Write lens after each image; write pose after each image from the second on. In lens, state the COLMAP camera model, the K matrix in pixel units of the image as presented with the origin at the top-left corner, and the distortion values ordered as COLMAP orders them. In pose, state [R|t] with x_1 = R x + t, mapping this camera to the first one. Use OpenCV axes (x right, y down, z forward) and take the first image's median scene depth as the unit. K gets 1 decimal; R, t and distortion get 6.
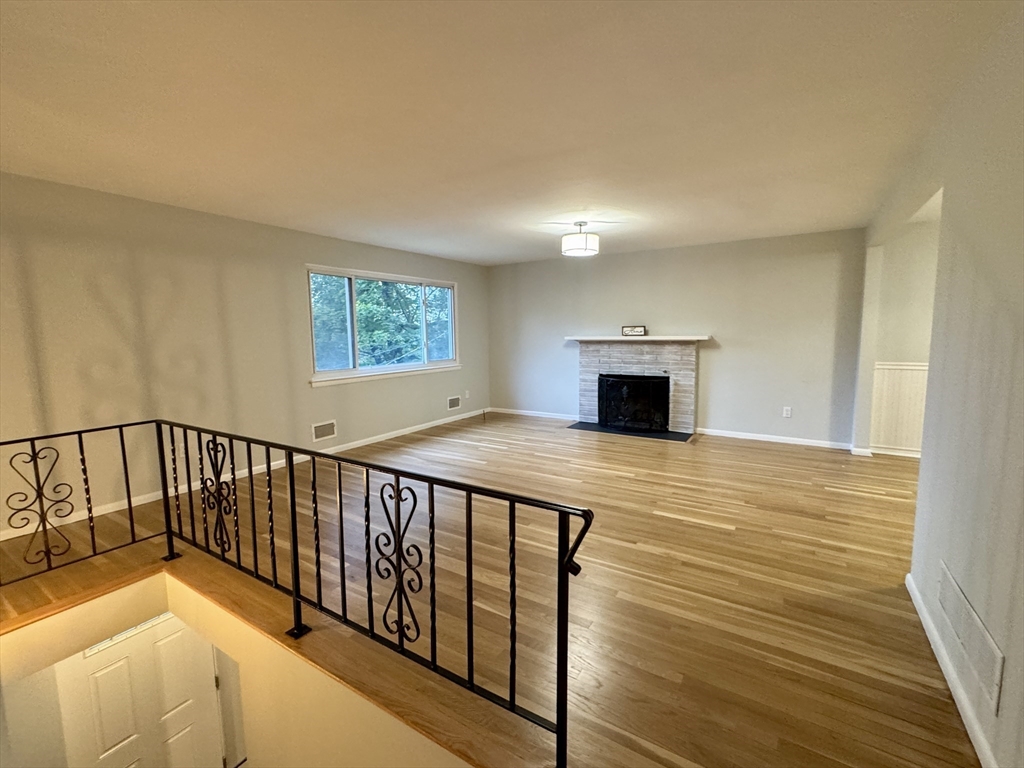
lens RADIAL K [[455.6, 0, 511.1], [0, 455.6, 383.3], [0, 0, 1]] dist [0.001997, 0.000077]
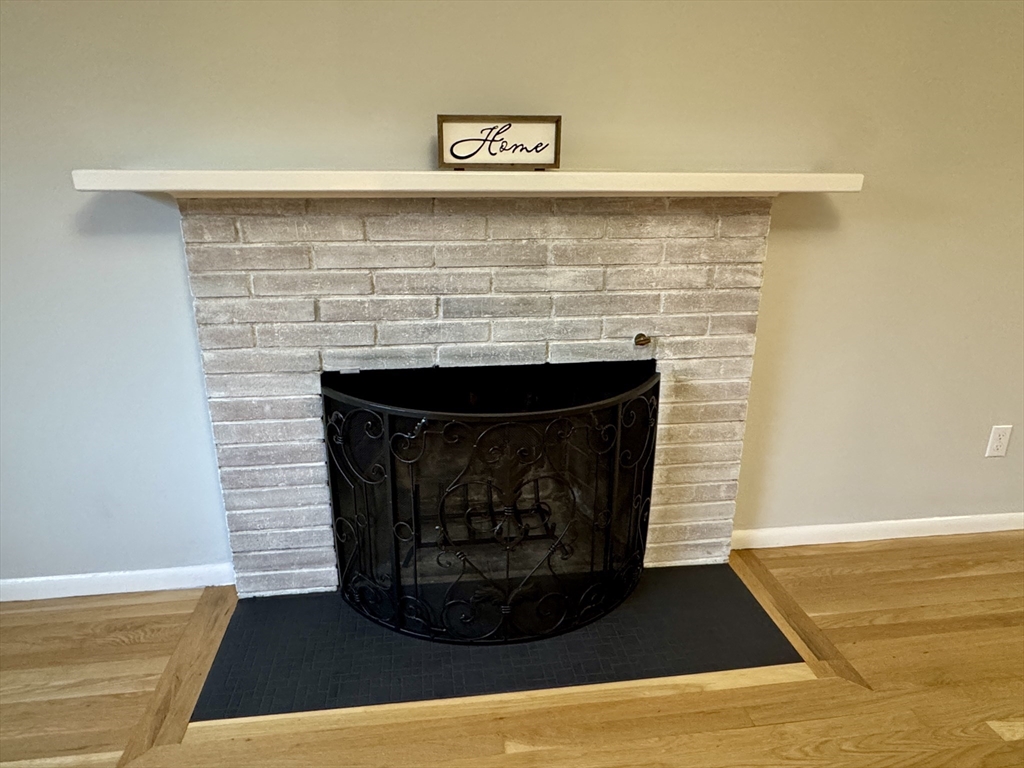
lens RADIAL K [[631.4, 0, 510.0], [0, 631.4, 387.0], [0, 0, 1]] dist [-0.002110, -0.000340]
pose [[0.759258, -0.194136, 0.621159, 0.090024], [0.059781, 0.971240, 0.230478, -0.075978], [-0.648039, -0.137858, 0.749027, 0.781999]]
